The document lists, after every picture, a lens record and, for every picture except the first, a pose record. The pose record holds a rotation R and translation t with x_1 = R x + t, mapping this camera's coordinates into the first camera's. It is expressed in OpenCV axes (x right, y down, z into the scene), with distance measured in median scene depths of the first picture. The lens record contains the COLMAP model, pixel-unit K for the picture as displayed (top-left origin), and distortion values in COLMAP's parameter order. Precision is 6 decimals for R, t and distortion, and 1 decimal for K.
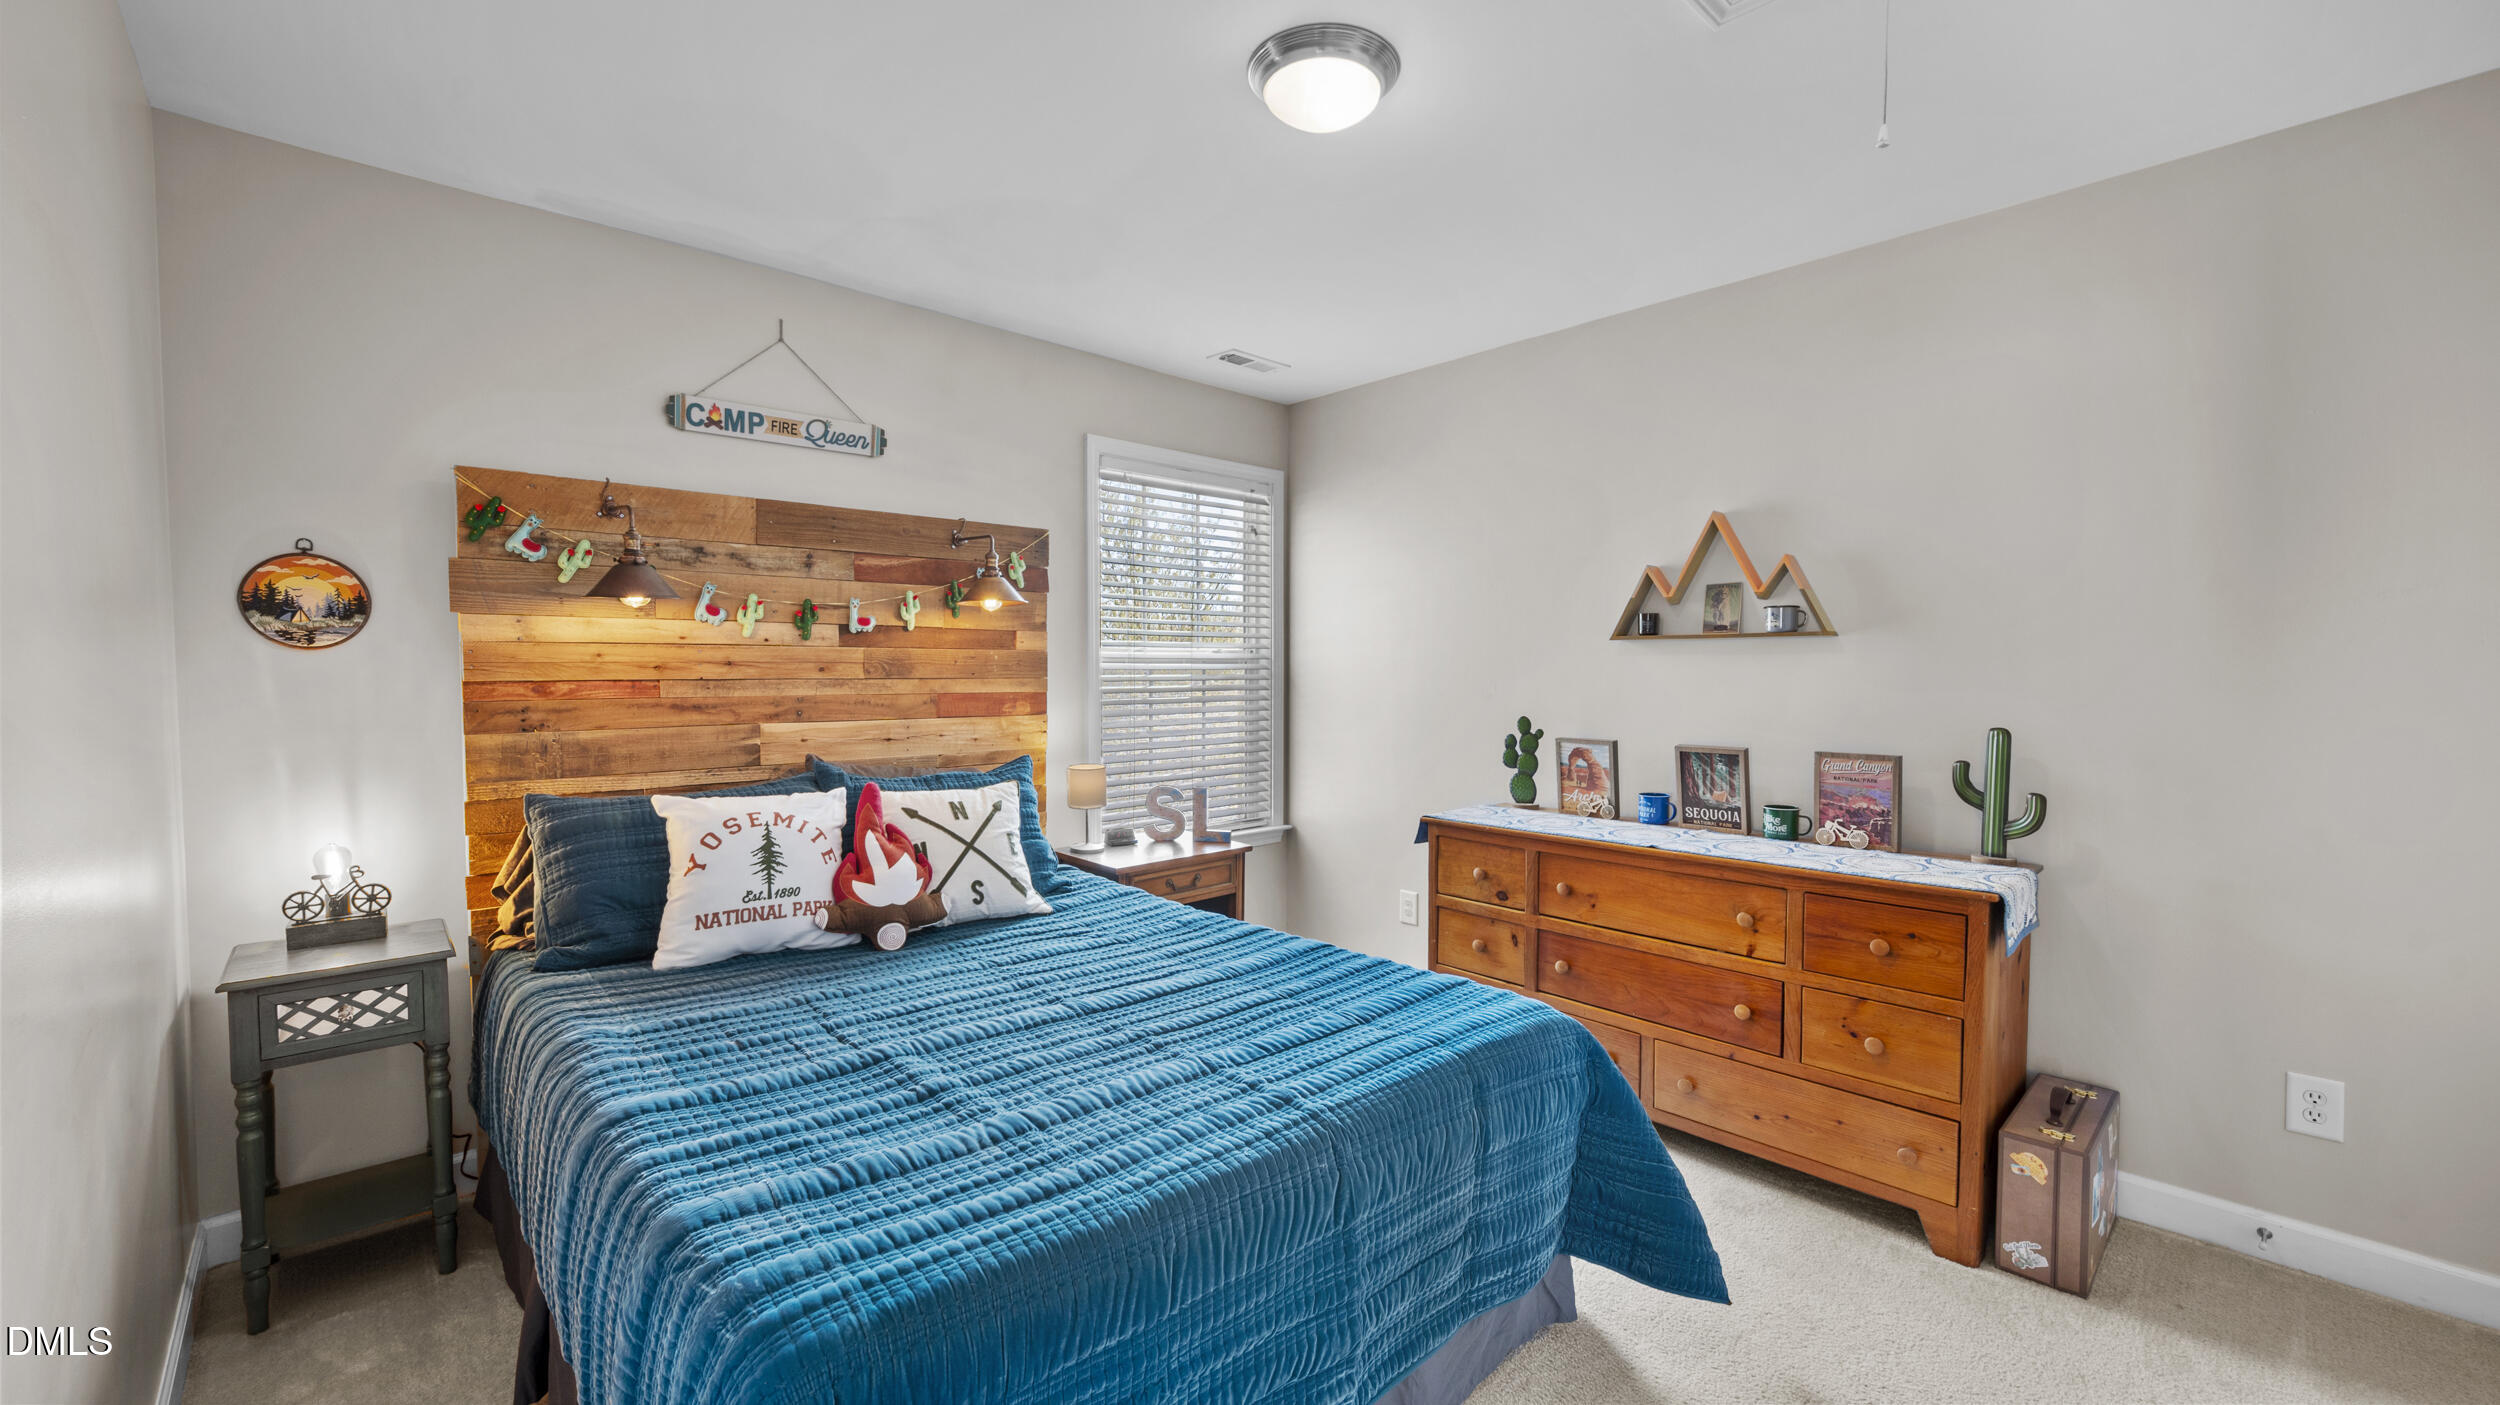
lens RADIAL K [[1009.0, 0, 1246.2], [0, 1009.0, 717.8], [0, 0, 1]] dist [0.004164, 0.000638]
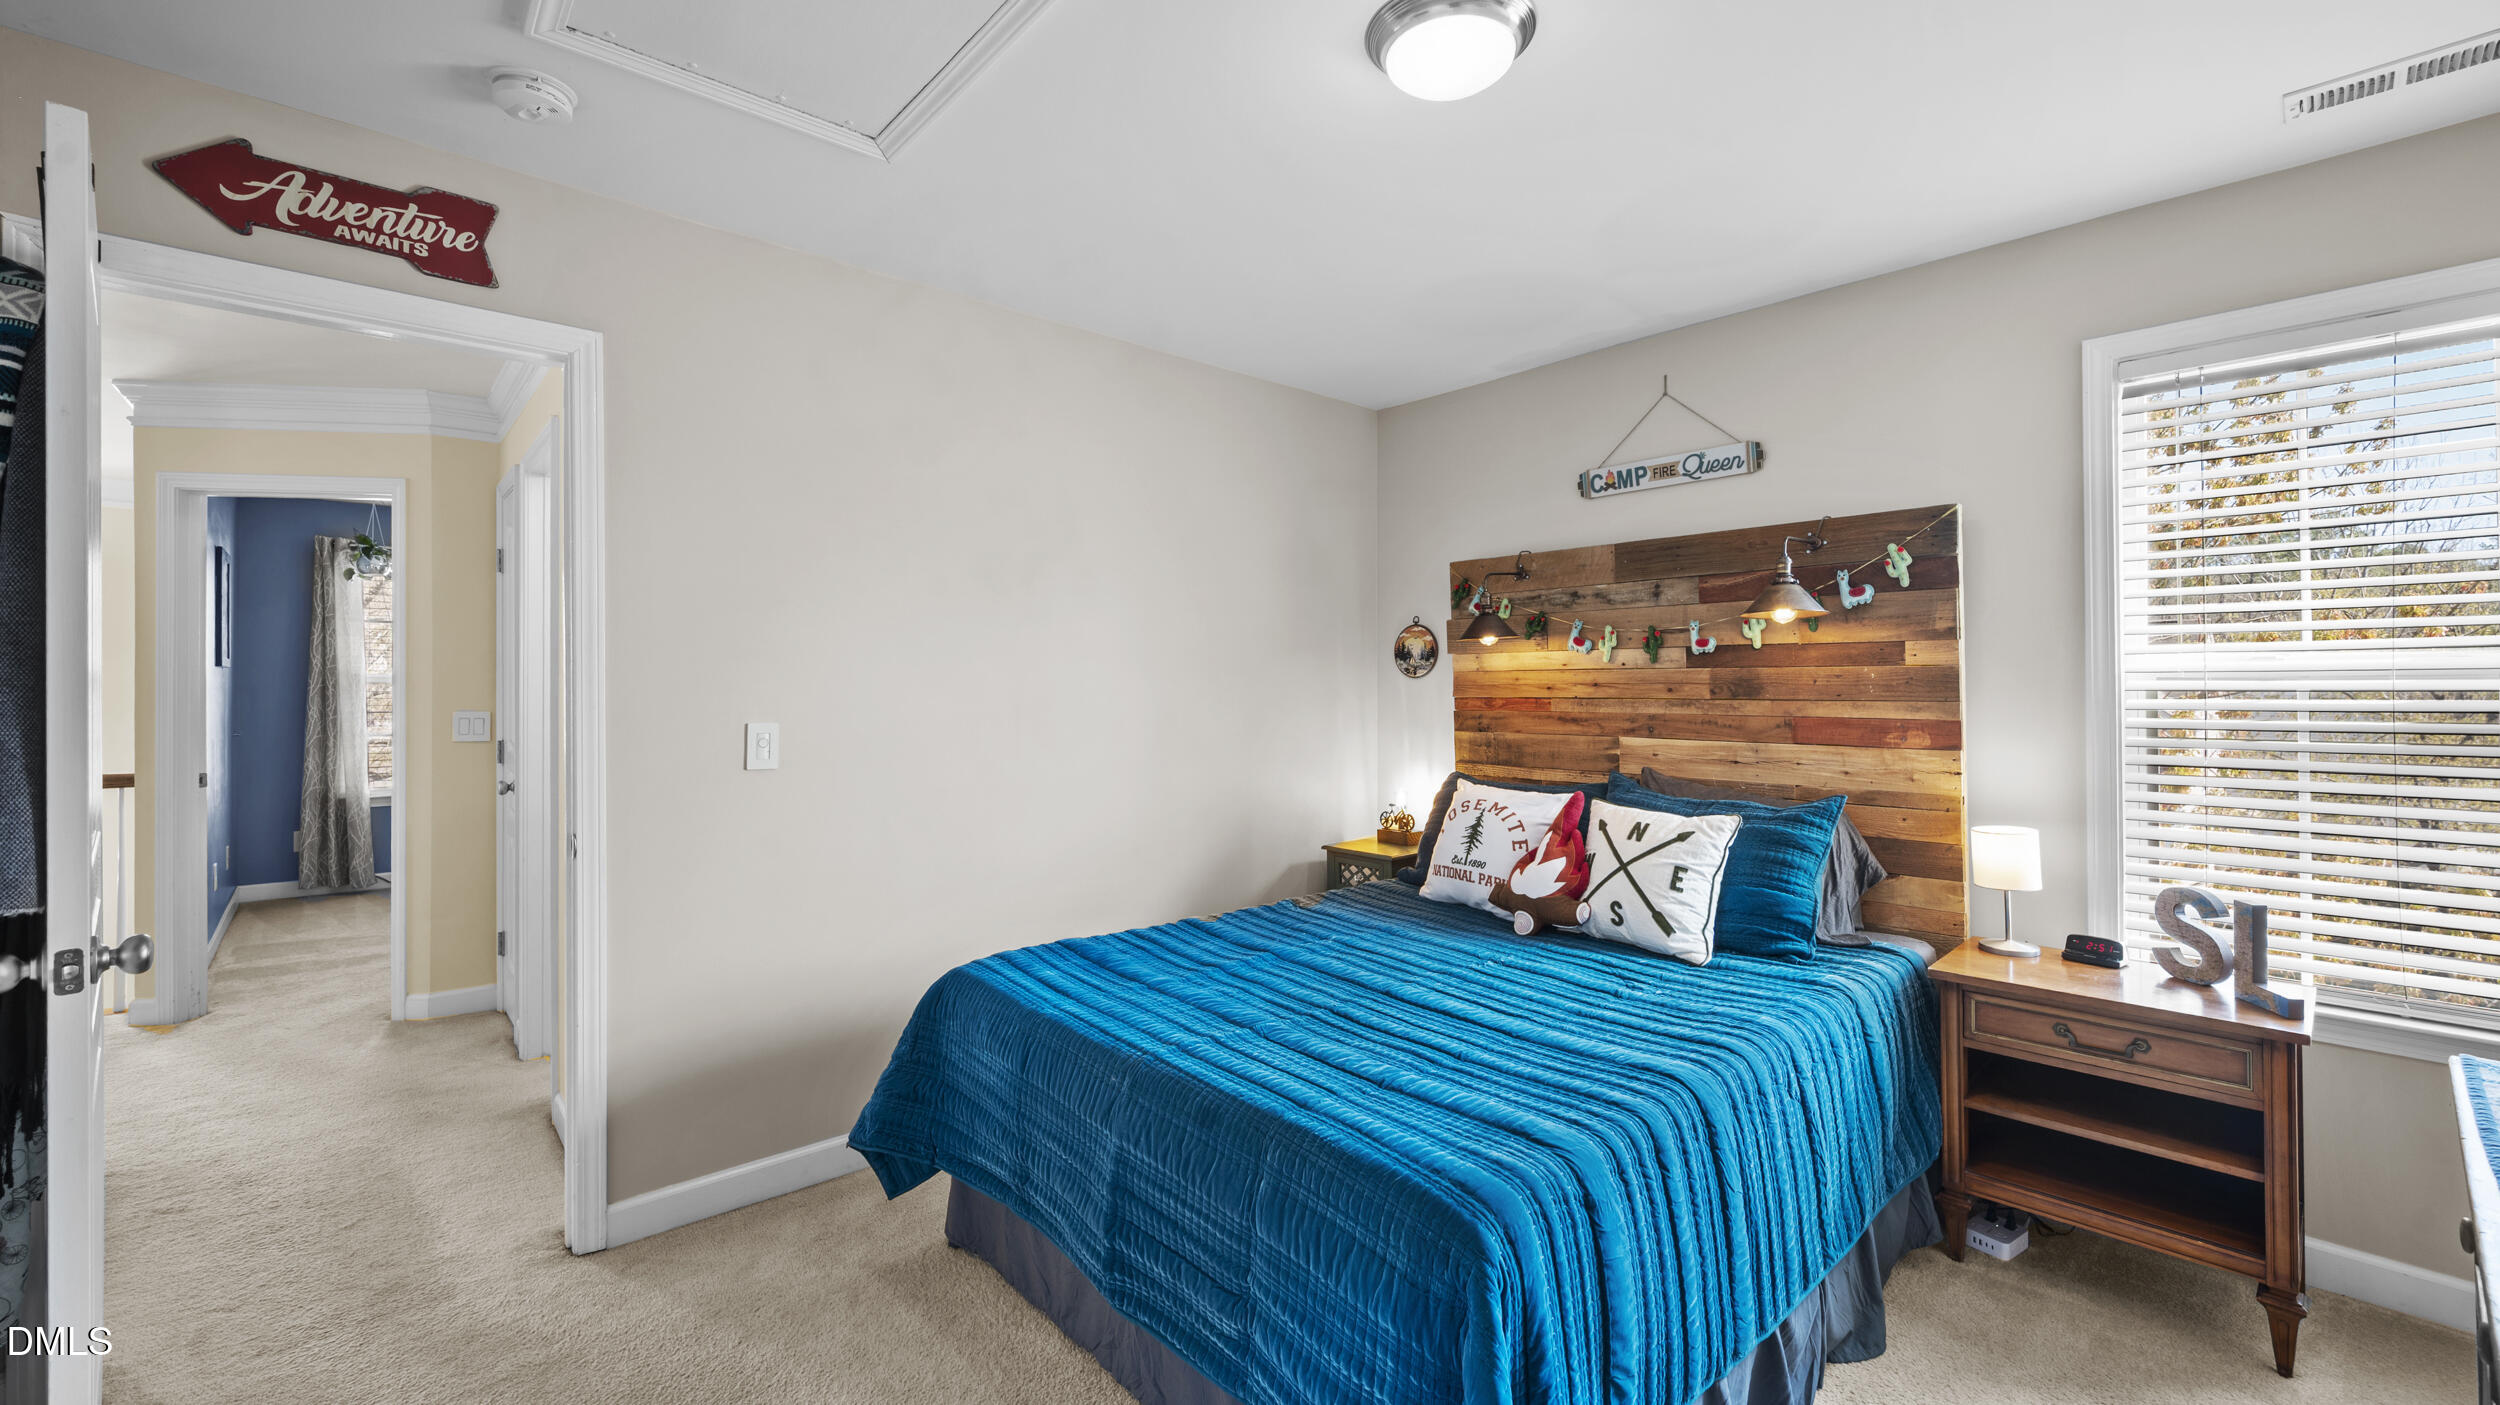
lens RADIAL K [[1009.0, 0, 1240.1], [0, 1009.0, 693.2], [0, 0, 1]] dist [0.004164, 0.000638]
pose [[-0.030183, 0.004848, -0.999533, 0.699005], [-0.048642, 0.998796, 0.006313, -0.030677], [0.998360, 0.048810, -0.029911, 0.611411]]
